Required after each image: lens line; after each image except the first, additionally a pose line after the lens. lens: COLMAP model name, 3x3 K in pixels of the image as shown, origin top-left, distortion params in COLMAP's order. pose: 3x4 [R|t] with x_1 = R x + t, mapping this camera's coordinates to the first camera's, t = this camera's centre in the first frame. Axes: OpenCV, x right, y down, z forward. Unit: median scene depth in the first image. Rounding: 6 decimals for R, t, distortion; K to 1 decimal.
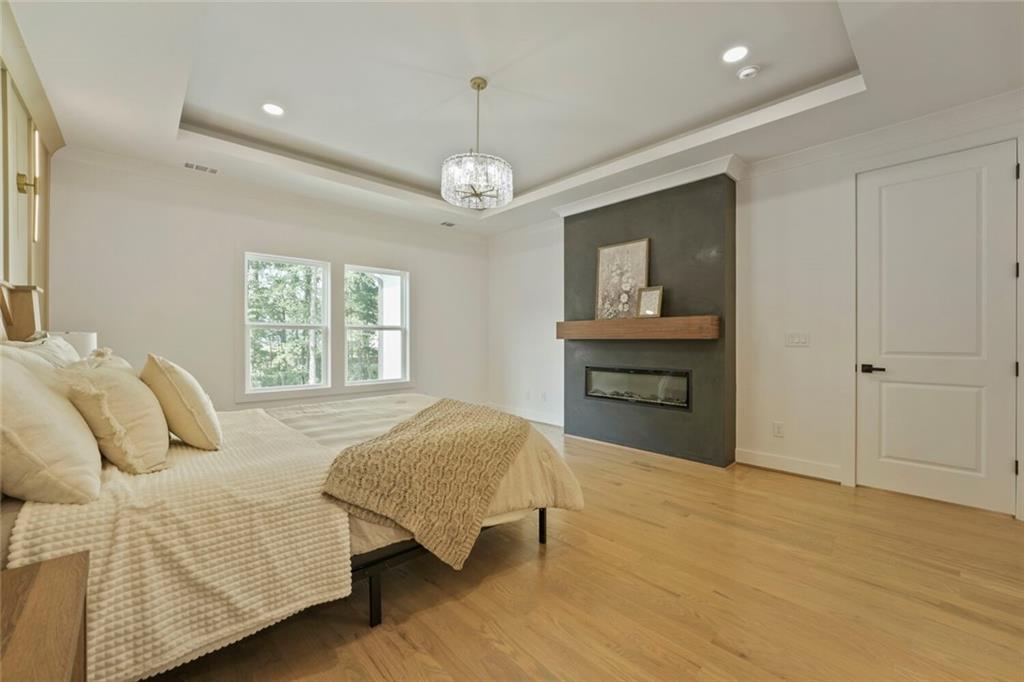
lens RADIAL K [[408.5, 0, 511.5], [0, 408.5, 337.8], [0, 0, 1]] dist [-0.008021, 0.000811]
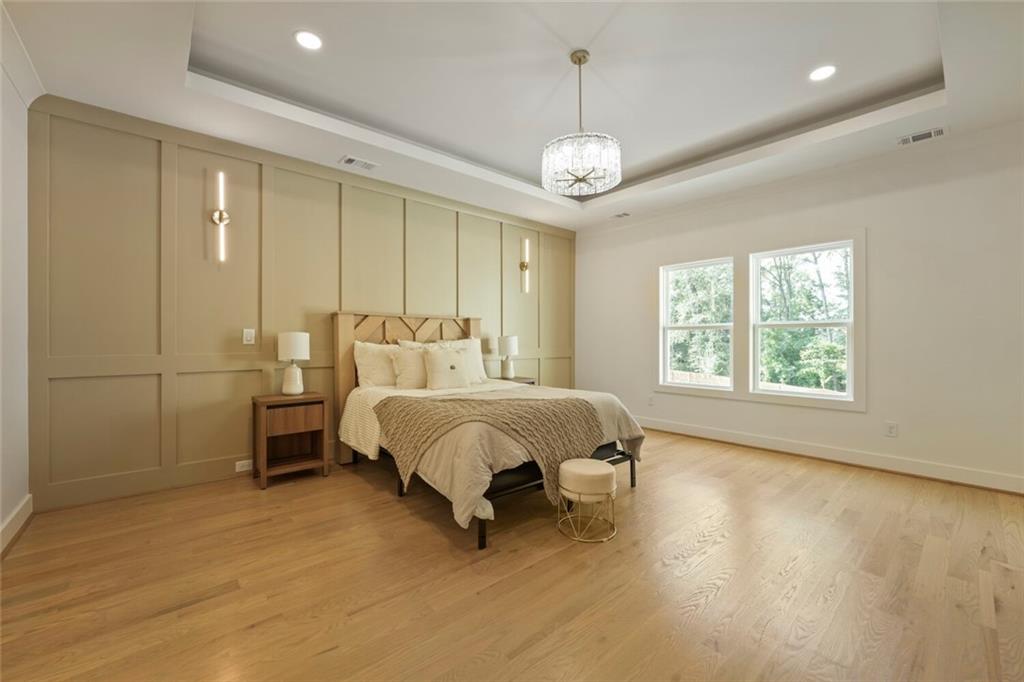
lens RADIAL K [[408.5, 0, 511.5], [0, 408.5, 337.8], [0, 0, 1]] dist [-0.008021, 0.000811]
pose [[-0.033051, -0.001922, -0.999452, 0.828591], [0.003335, 0.999992, -0.002033, 0.001488], [0.999448, -0.003400, -0.033045, 0.875064]]
